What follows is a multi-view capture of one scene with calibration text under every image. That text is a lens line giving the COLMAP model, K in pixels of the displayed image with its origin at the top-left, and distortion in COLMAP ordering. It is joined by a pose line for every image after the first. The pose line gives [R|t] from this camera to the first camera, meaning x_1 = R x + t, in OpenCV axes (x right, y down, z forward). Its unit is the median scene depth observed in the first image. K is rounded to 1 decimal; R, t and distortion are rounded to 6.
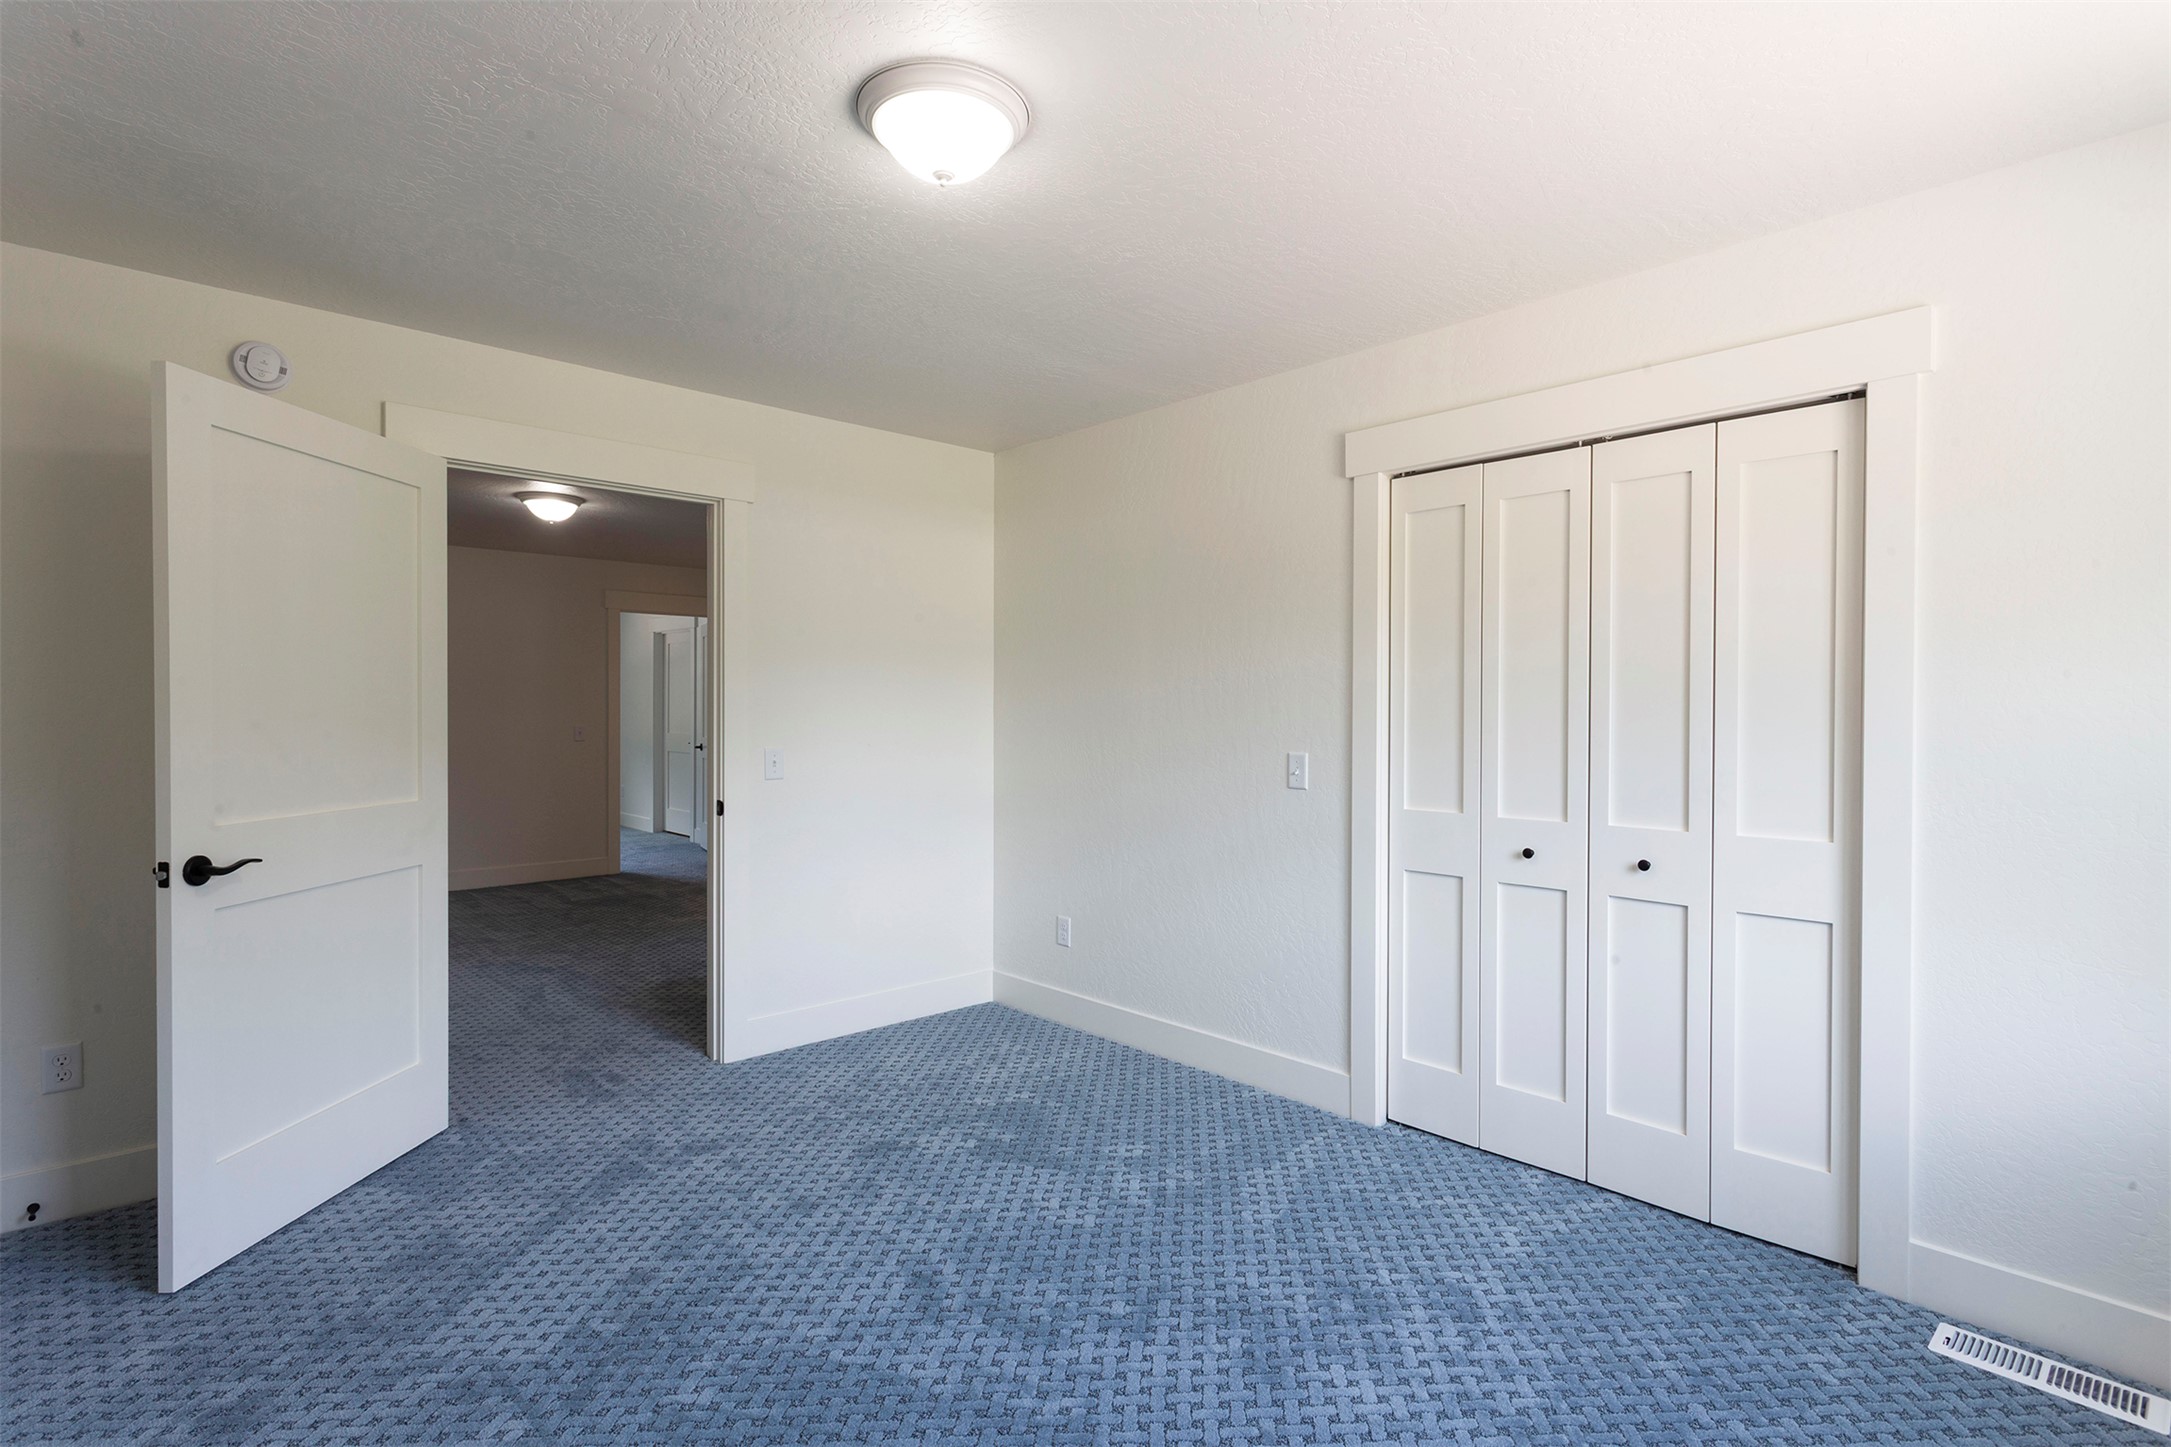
lens RADIAL K [[1047.3, 0, 1051.1], [0, 1047.3, 718.5], [0, 0, 1]] dist [0.001419, 0.001531]
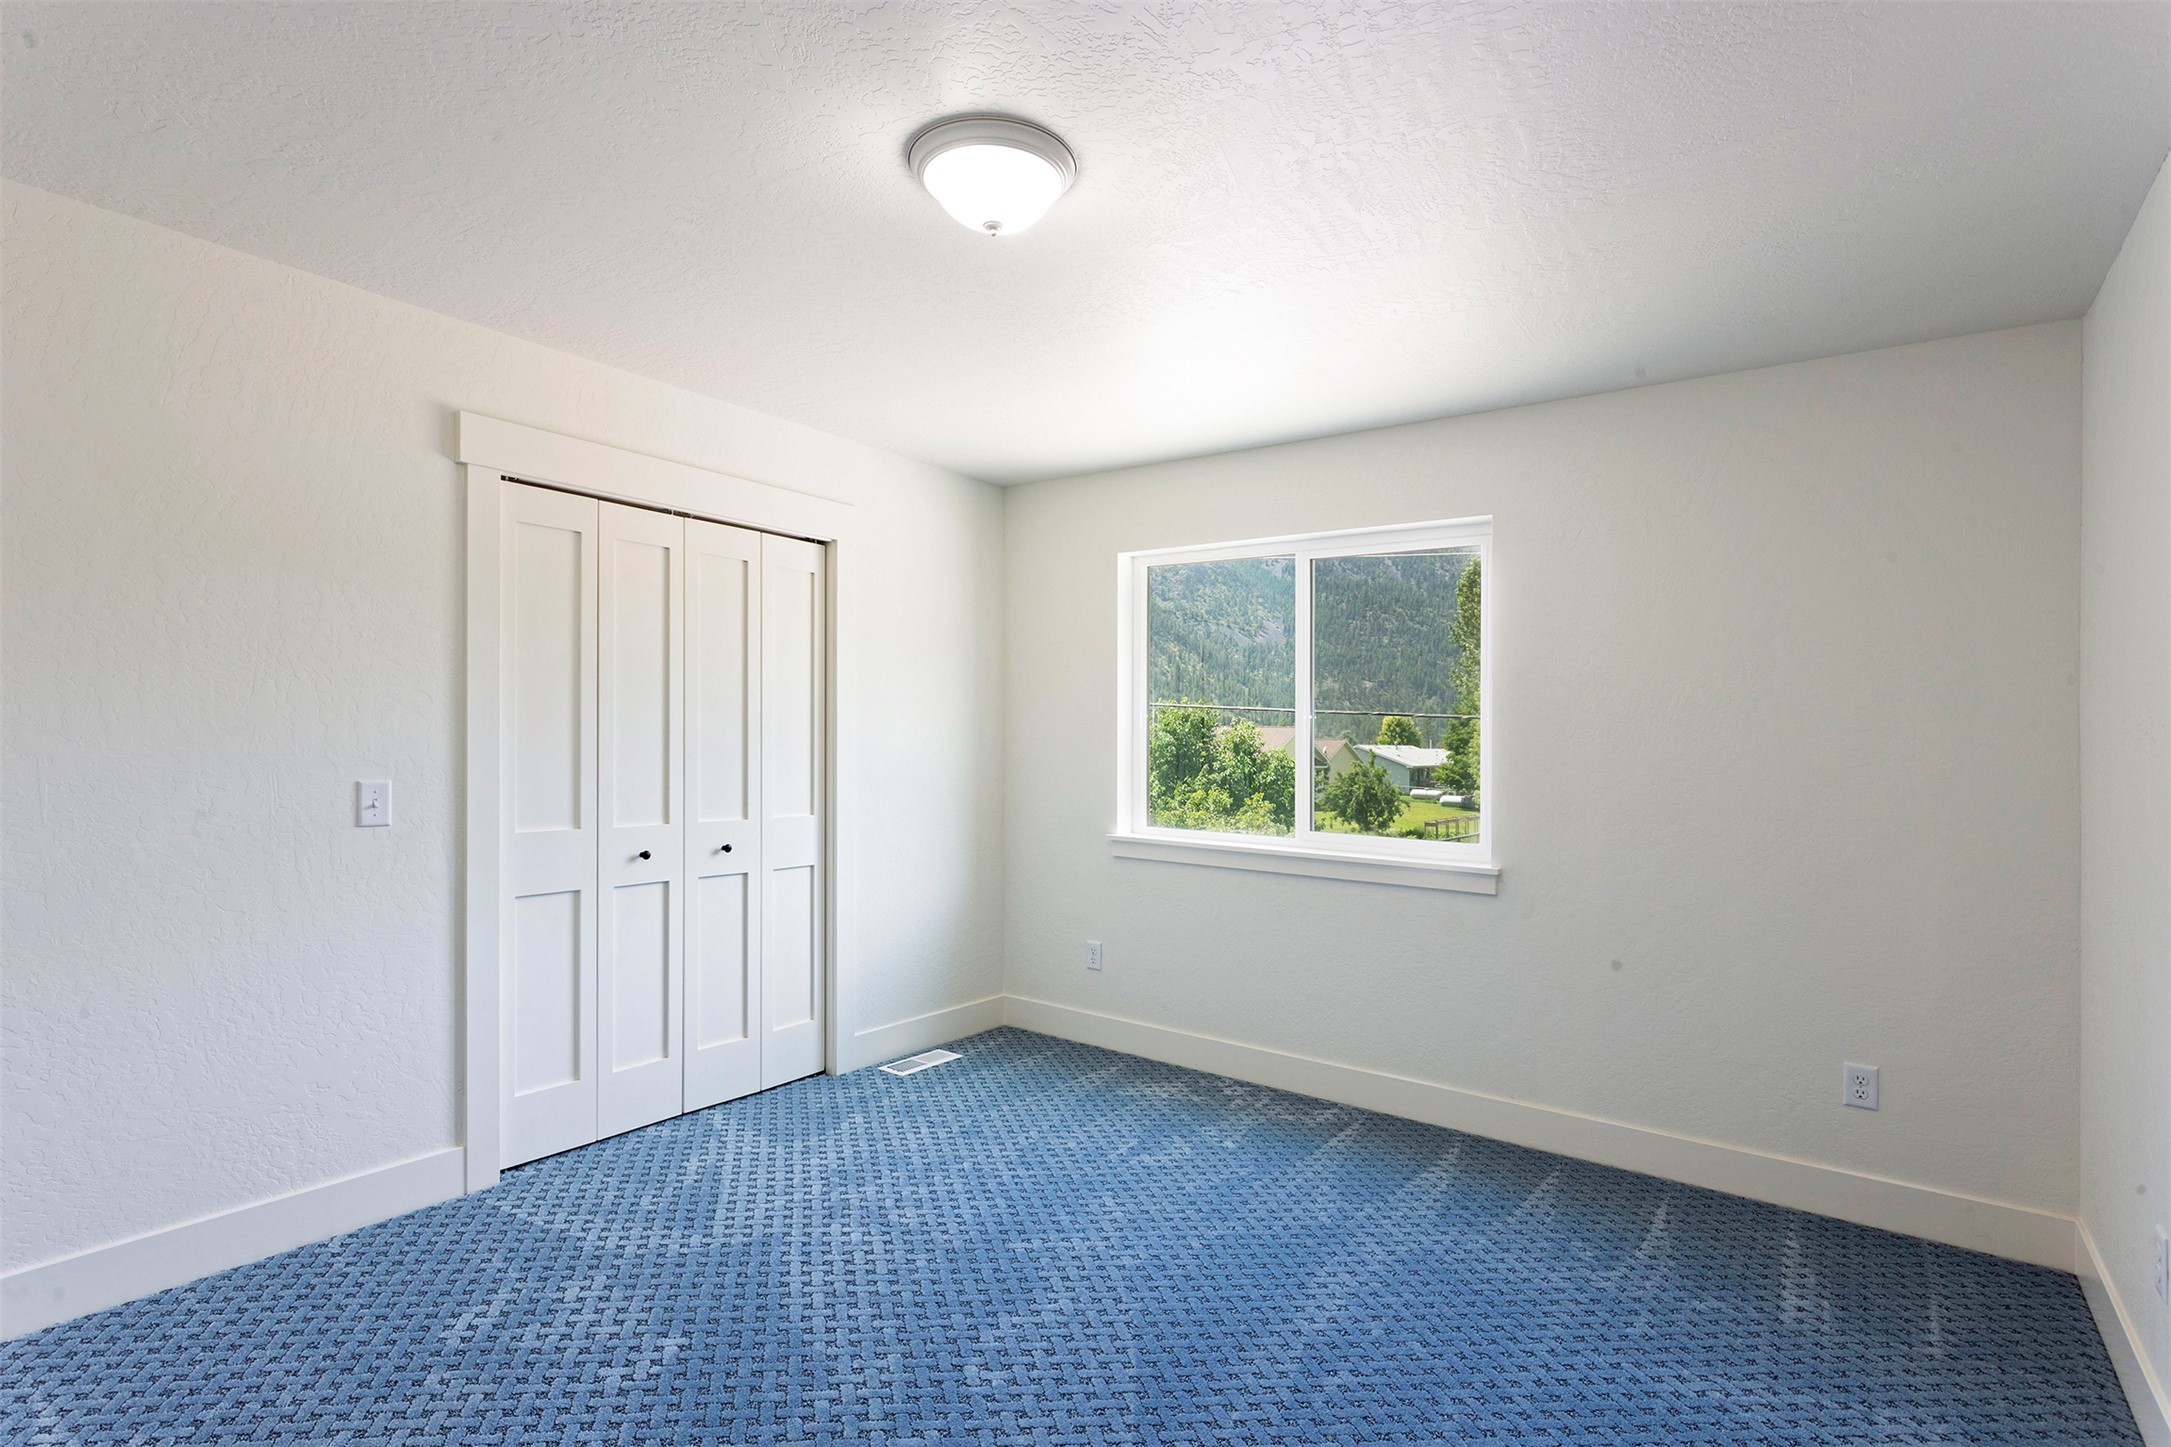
lens RADIAL K [[1047.3, 0, 1051.1], [0, 1047.3, 718.5], [0, 0, 1]] dist [0.001419, 0.001531]
pose [[-0.174111, 0.015405, 0.984606, -0.752269], [-0.007574, 0.999827, -0.016982, -0.005158], [-0.984697, -0.010415, -0.173964, 0.759458]]
